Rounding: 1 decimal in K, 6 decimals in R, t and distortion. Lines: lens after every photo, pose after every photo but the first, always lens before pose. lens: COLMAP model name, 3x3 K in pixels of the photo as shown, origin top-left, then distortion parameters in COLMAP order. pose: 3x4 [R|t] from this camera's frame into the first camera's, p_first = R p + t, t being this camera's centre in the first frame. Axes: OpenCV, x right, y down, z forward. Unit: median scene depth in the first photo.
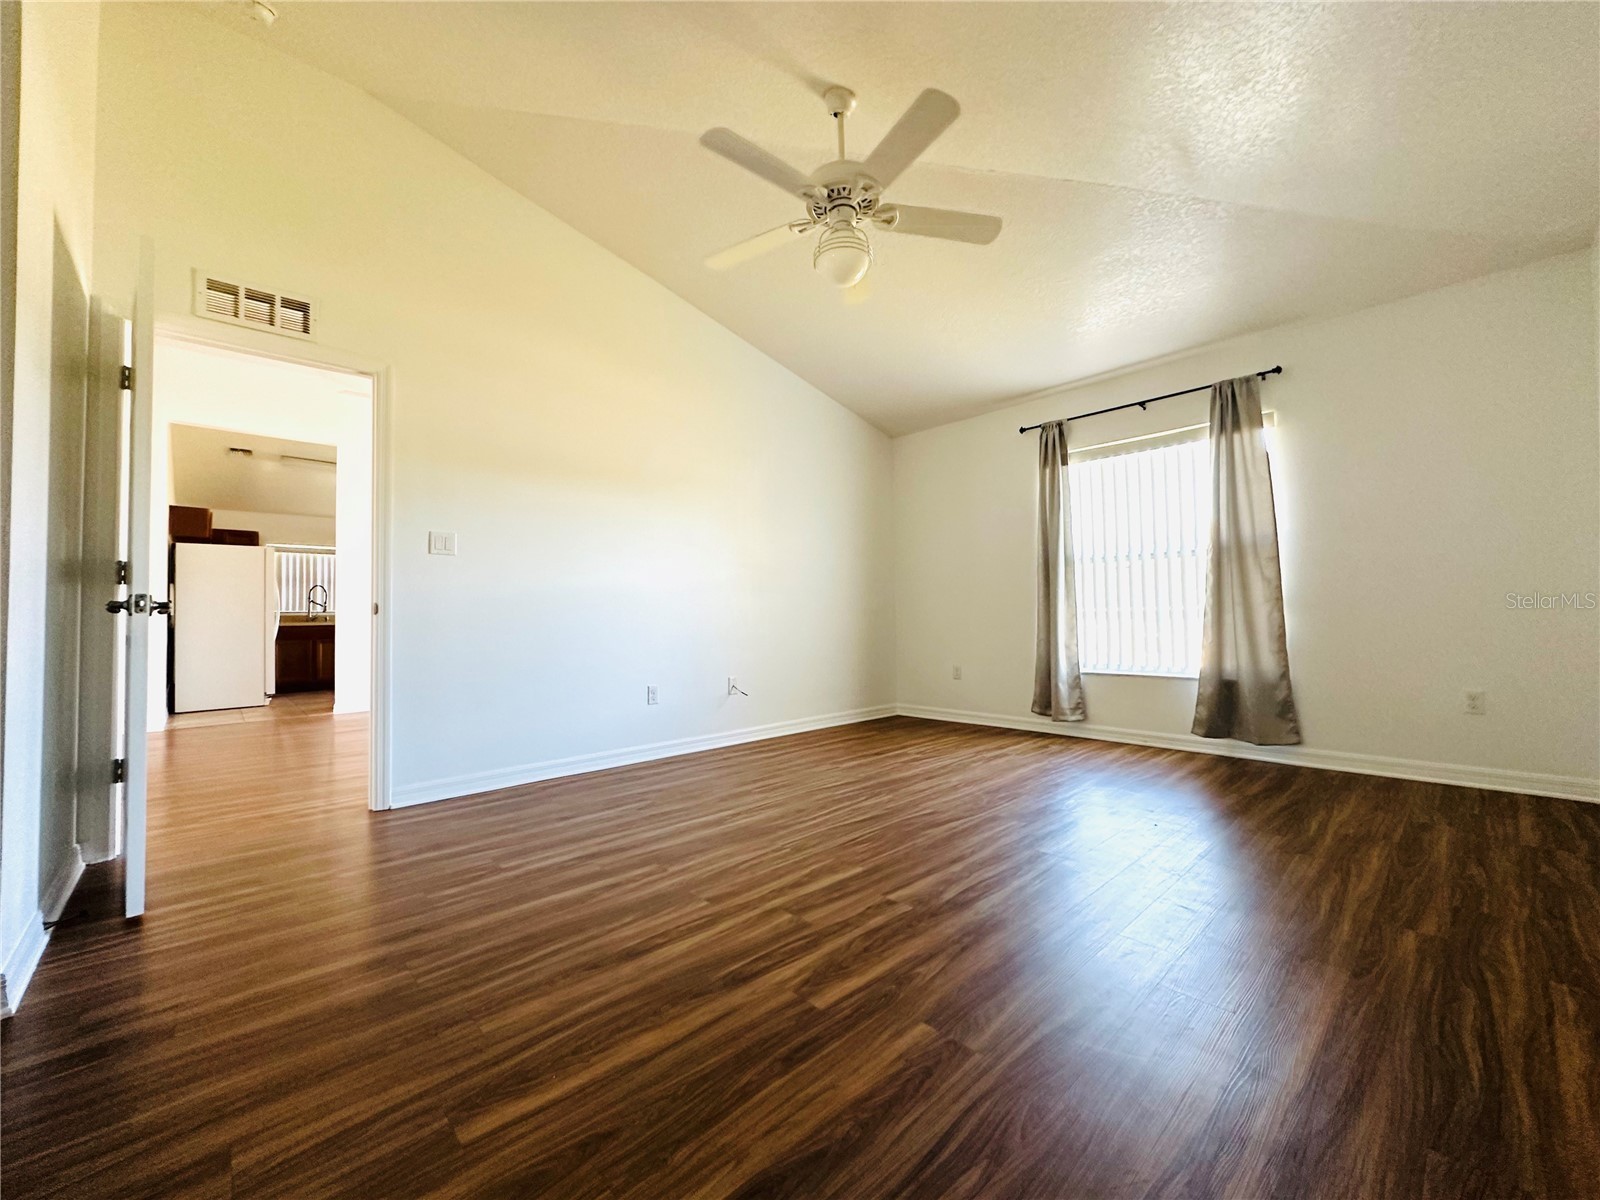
lens RADIAL K [[638.7, 0, 805.0], [0, 638.7, 597.7], [0, 0, 1]] dist [-0.002167, 0.000380]
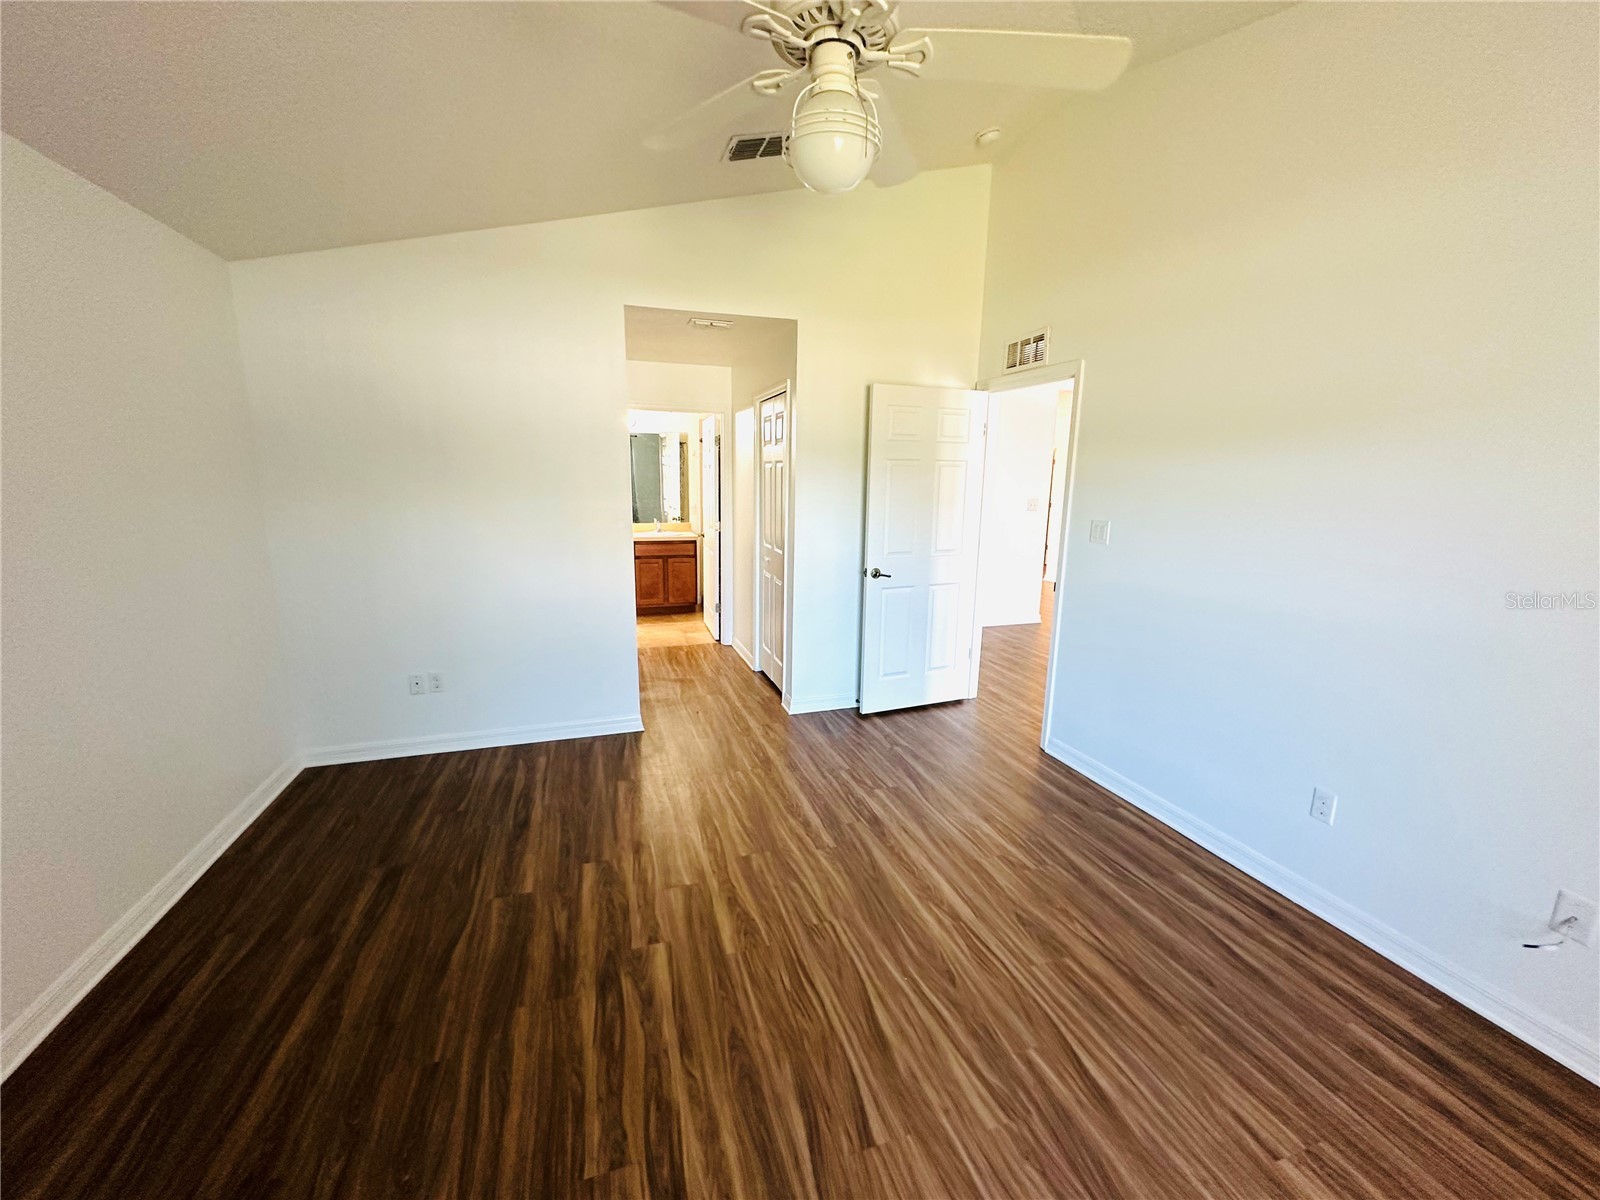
lens RADIAL K [[638.7, 0, 789.3], [0, 638.7, 606.3], [0, 0, 1]] dist [-0.002167, 0.000380]
pose [[-0.438041, 0.187642, -0.879153, 0.689859], [0.020861, 0.979831, 0.198736, -0.228471], [0.898713, 0.068715, -0.433121, 1.284083]]
